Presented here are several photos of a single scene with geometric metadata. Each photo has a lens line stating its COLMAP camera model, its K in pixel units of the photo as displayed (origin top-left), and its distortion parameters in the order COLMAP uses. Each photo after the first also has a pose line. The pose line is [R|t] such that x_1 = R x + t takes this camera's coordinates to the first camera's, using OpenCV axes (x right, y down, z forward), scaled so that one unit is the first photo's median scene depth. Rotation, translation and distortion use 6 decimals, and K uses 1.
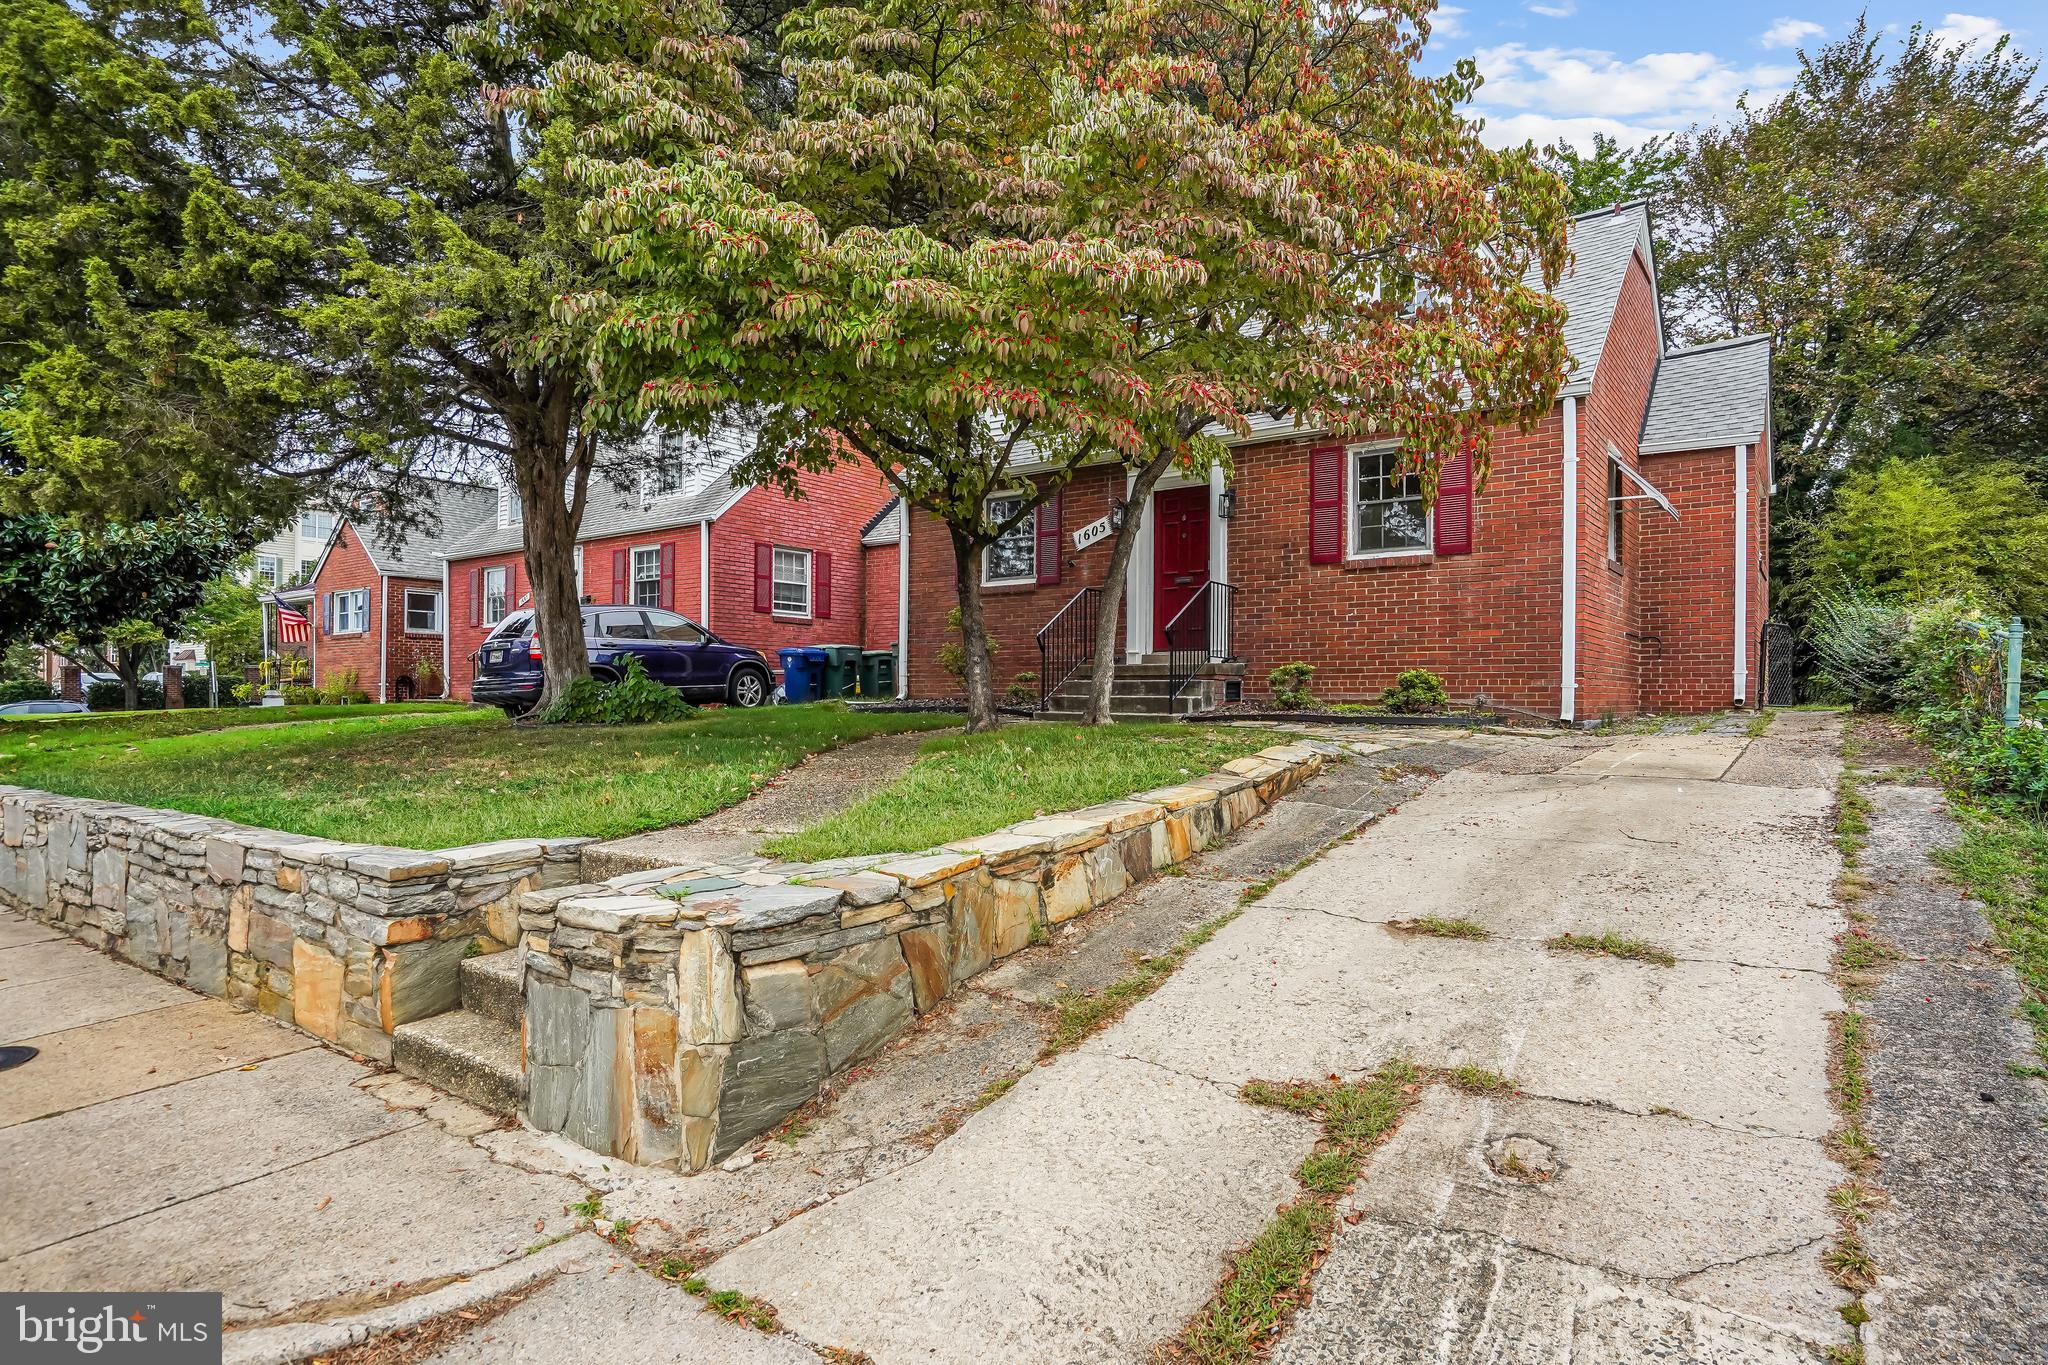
lens RADIAL K [[1119.7, 0, 1019.8], [0, 1119.7, 667.7], [0, 0, 1]] dist [-0.037700, 0.000358]
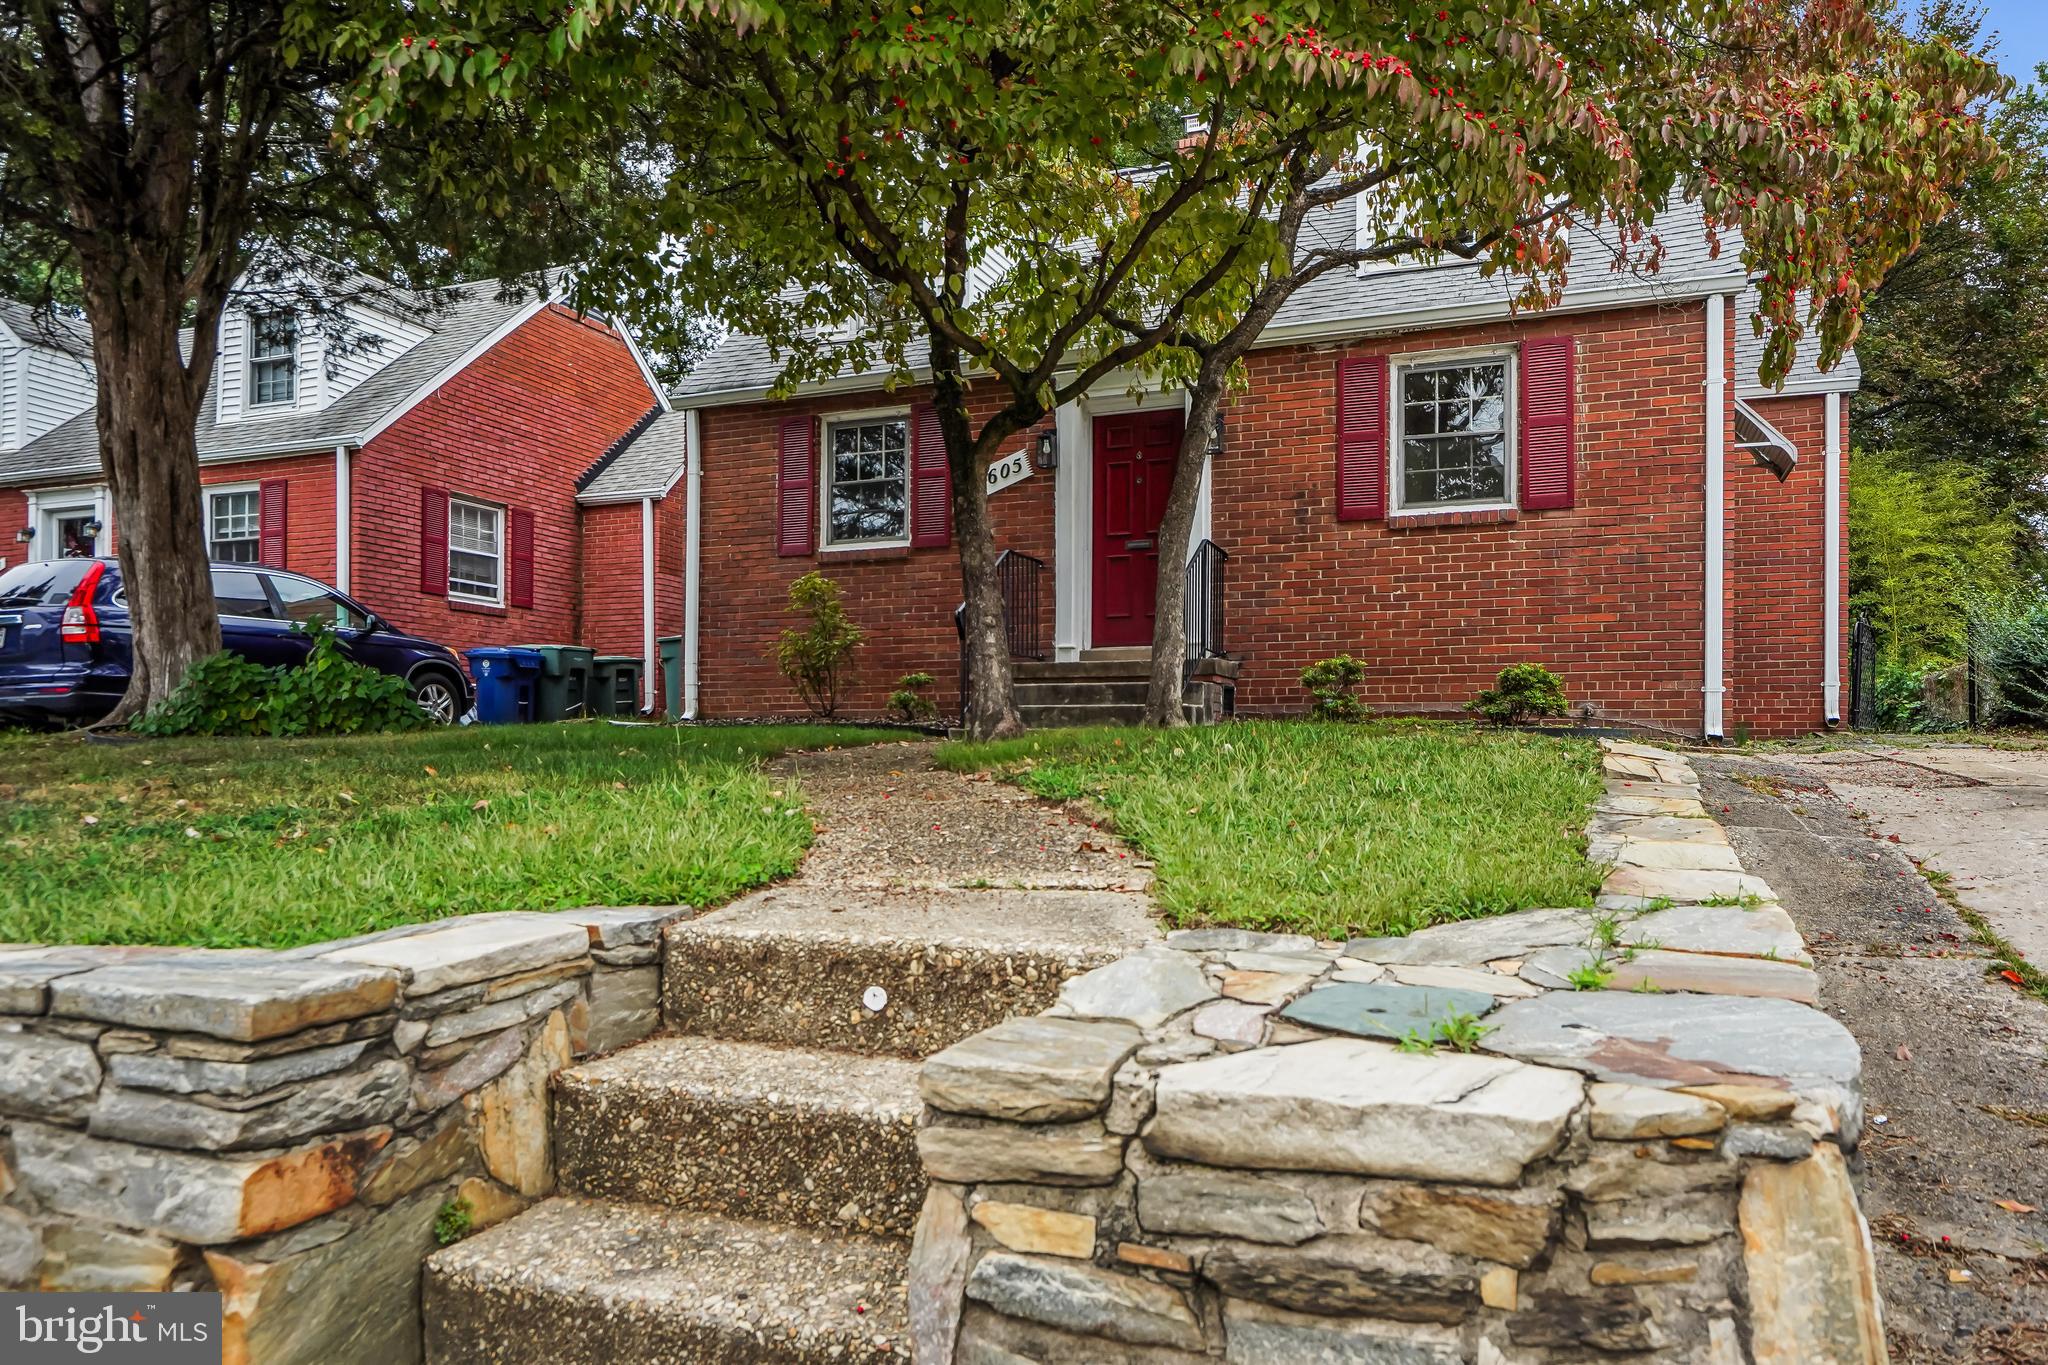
lens RADIAL K [[1393.2, 0, 997.5], [0, 1393.2, 714.8], [0, 0, 1]] dist [0.004595, 0.014457]
pose [[0.971086, 0.006846, 0.238633, -0.172411], [-0.006273, 0.999975, -0.003160, 0.036802], [-0.238649, 0.001572, 0.971105, 0.207800]]
